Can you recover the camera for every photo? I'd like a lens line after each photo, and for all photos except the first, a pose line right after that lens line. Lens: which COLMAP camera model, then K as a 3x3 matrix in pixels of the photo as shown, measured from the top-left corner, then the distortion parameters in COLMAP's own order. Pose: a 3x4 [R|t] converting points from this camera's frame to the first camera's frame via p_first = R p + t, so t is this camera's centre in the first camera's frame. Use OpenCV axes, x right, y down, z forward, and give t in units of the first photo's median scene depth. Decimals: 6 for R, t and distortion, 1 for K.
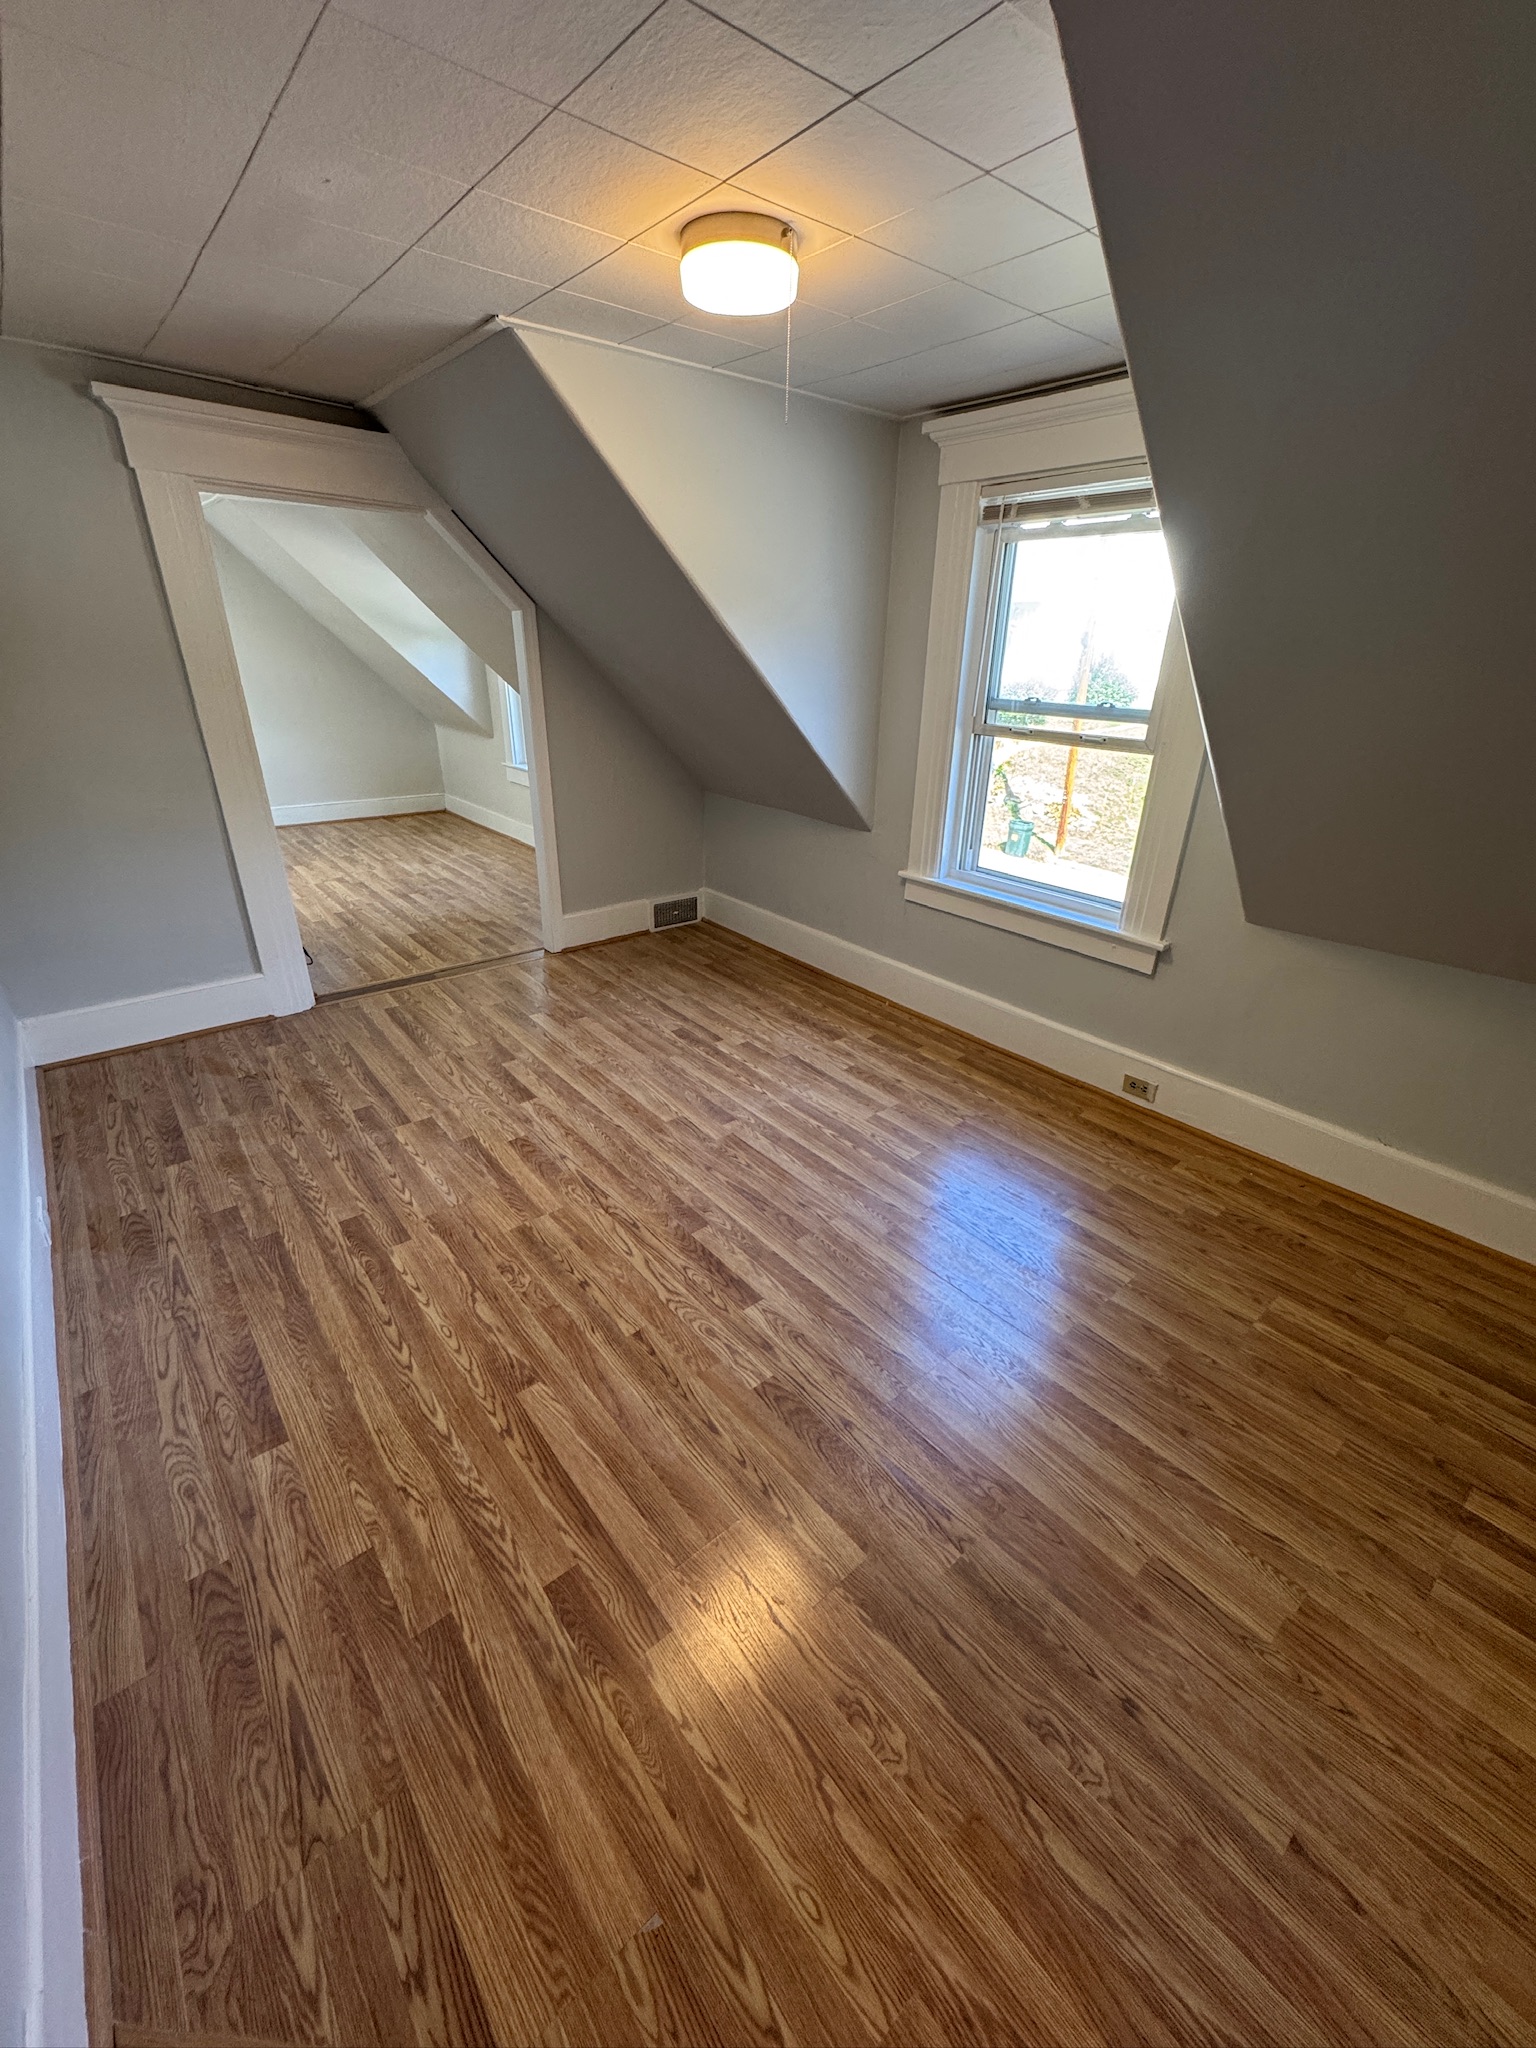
lens RADIAL K [[759.0, 0, 775.9], [0, 759.0, 1066.8], [0, 0, 1]] dist [-0.002133, -0.000046]
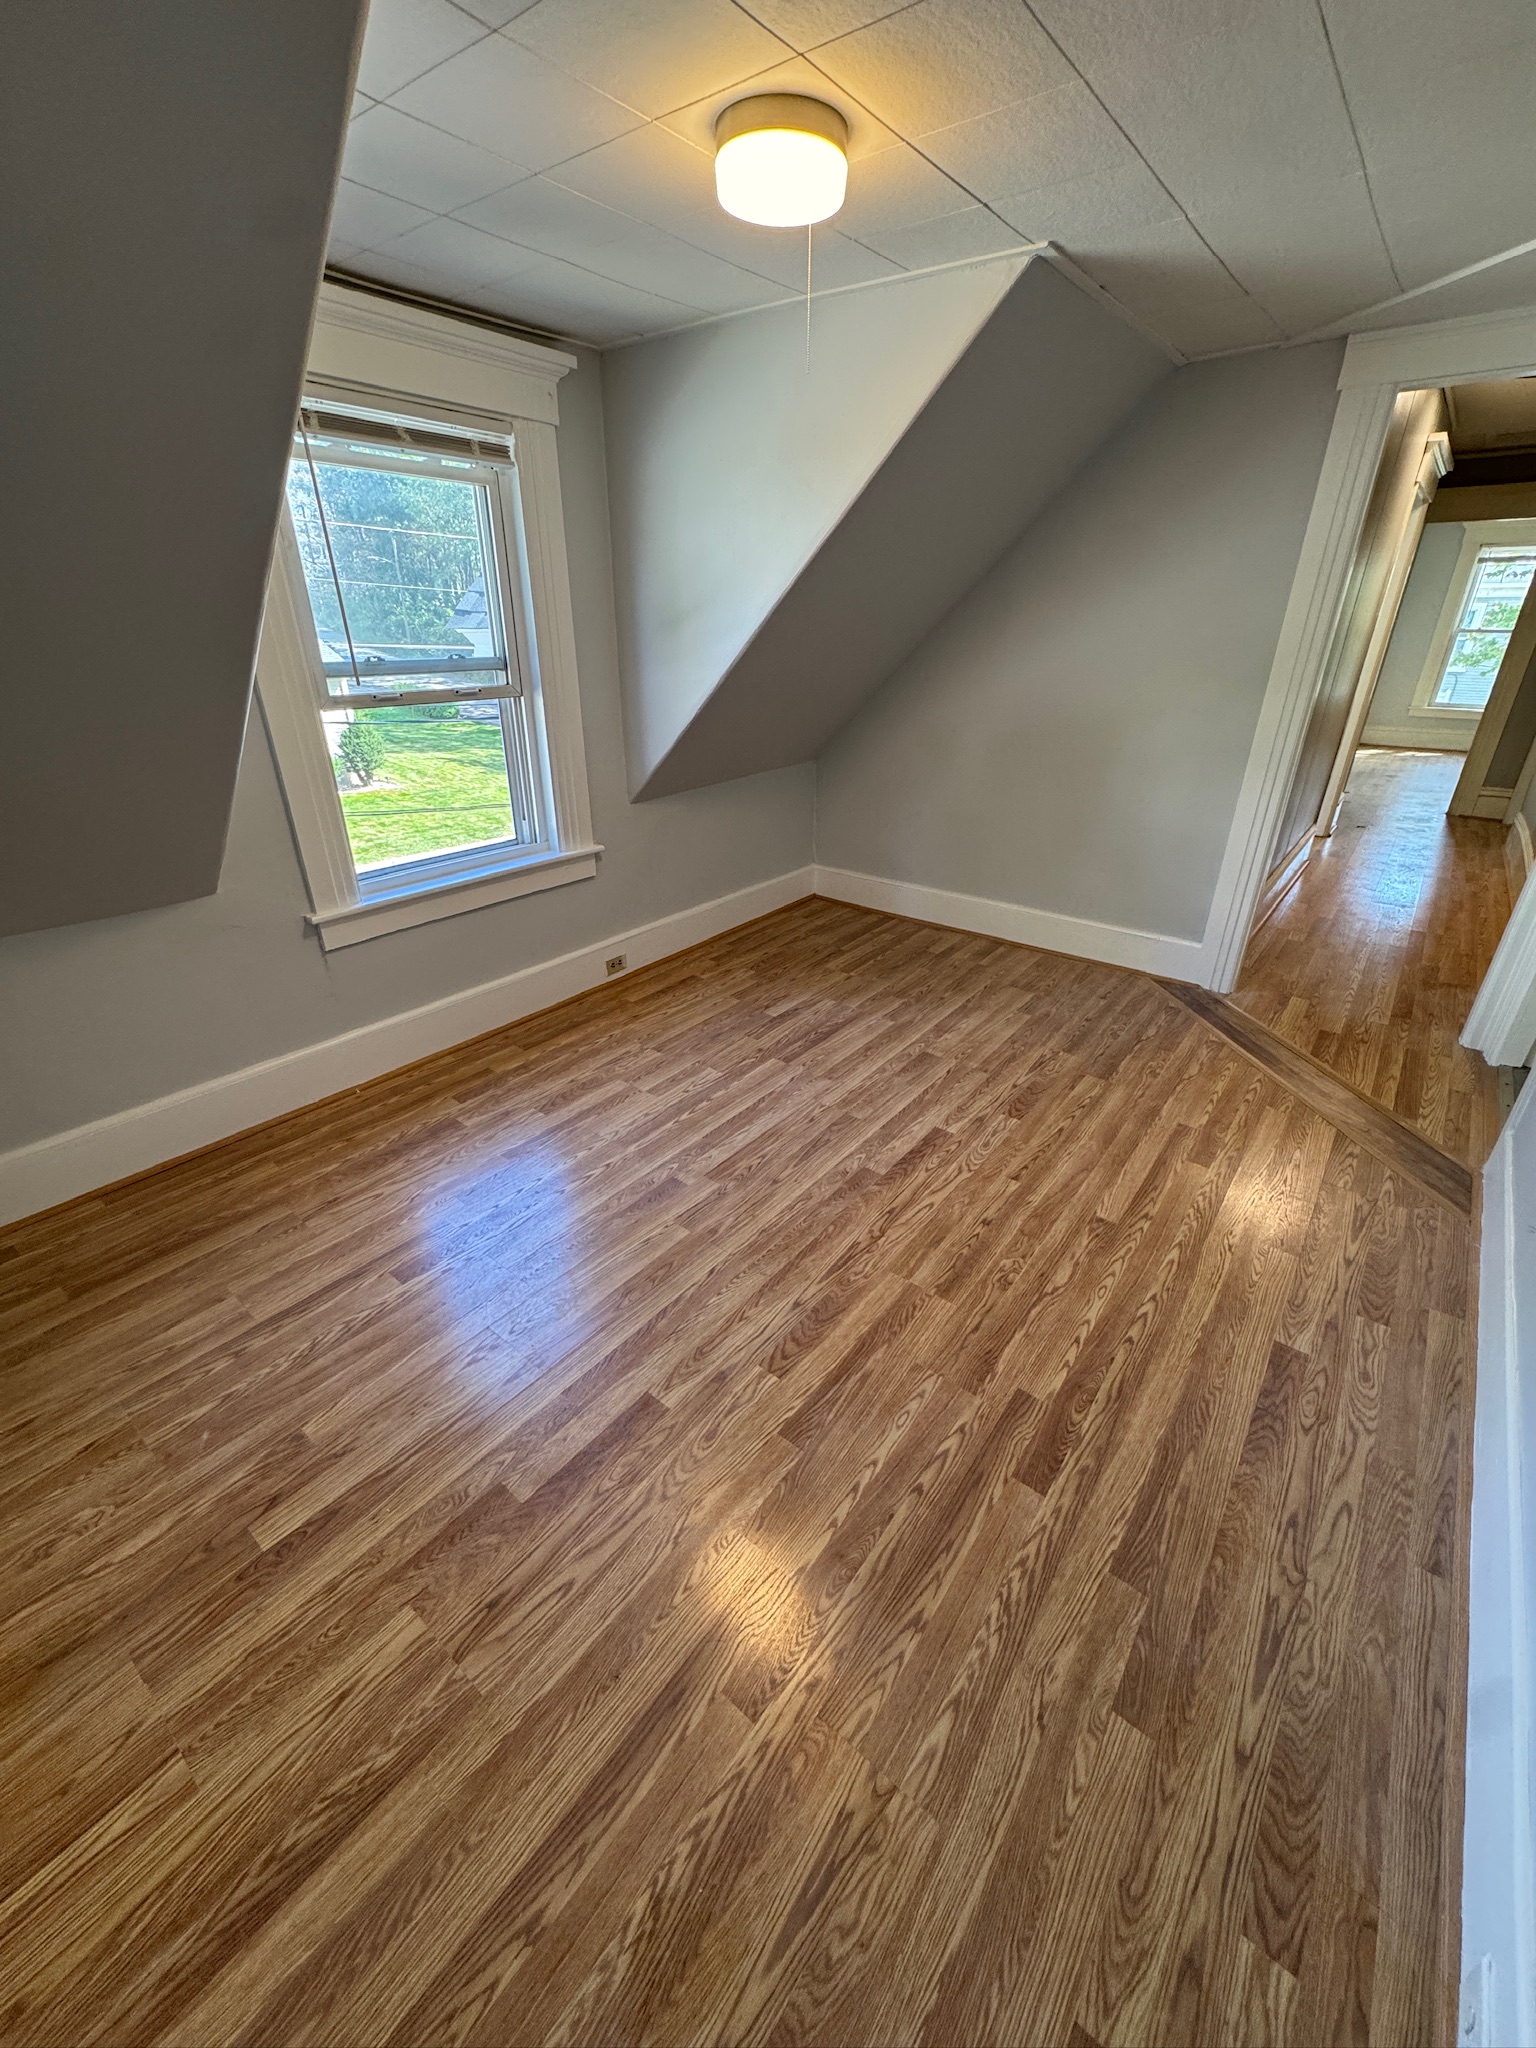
lens RADIAL K [[817.2, 0, 770.1], [0, 817.2, 1019.9], [0, 0, 1]] dist [-0.004777, 0.000516]
pose [[-0.183029, -0.453288, 0.872371, -0.923400], [0.470971, 0.738479, 0.482530, -0.522538], [-0.862952, 0.499179, 0.078322, 0.911766]]
